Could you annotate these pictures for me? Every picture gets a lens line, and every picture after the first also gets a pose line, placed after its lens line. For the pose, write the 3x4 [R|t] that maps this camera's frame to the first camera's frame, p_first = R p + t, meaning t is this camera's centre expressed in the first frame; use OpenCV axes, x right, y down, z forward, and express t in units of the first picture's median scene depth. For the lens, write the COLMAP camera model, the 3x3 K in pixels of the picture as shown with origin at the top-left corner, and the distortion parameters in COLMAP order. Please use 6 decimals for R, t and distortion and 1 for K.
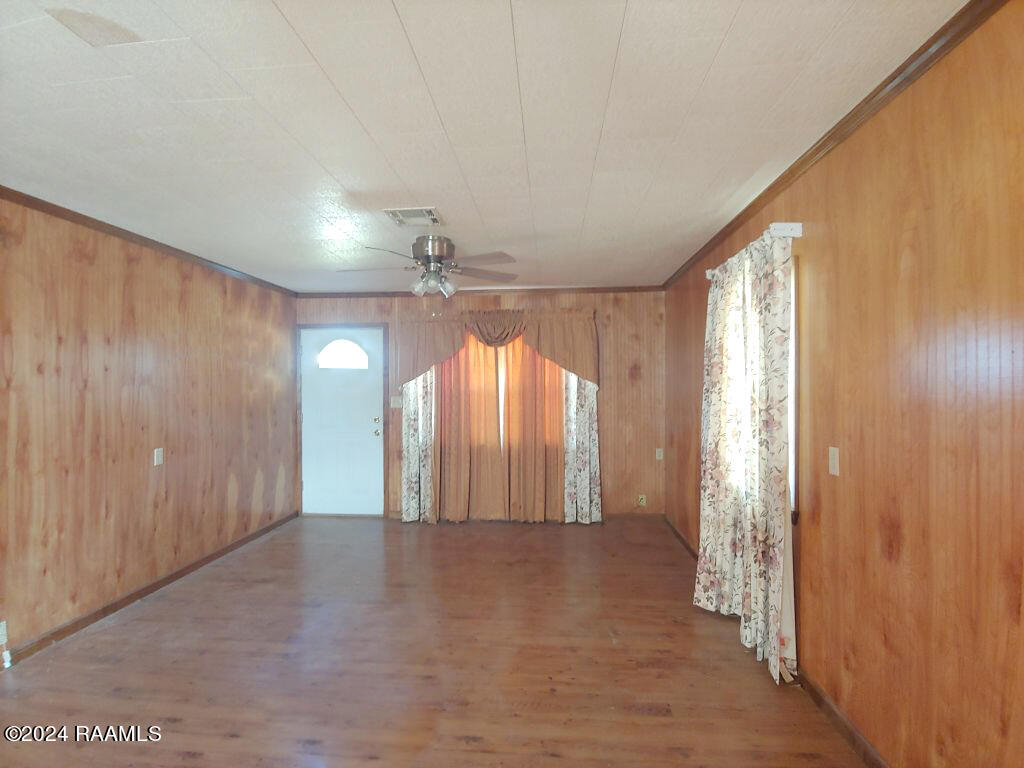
lens RADIAL K [[511.5, 0, 509.9], [0, 511.5, 387.8], [0, 0, 1]] dist [-0.015190, -0.001074]
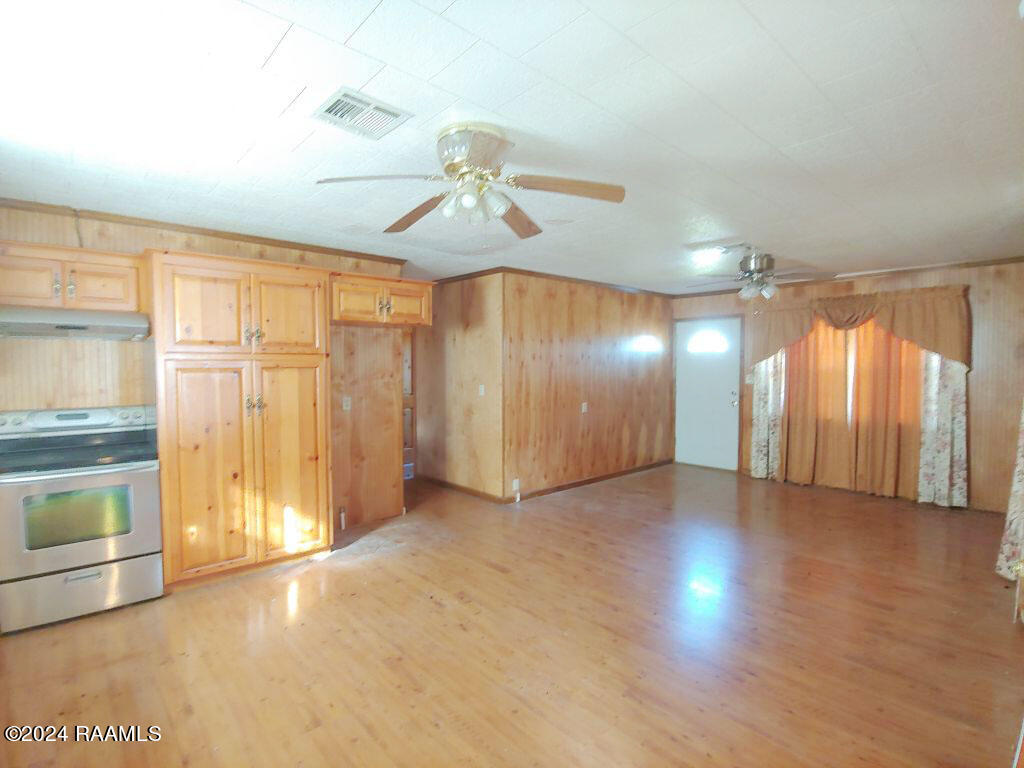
lens RADIAL K [[511.5, 0, 509.9], [0, 511.5, 387.8], [0, 0, 1]] dist [-0.015190, -0.001074]
pose [[0.725356, 0.032547, -0.687604, 0.202283], [-0.003025, 0.999023, 0.044096, -0.002574], [0.688367, -0.029906, 0.724746, -0.275220]]
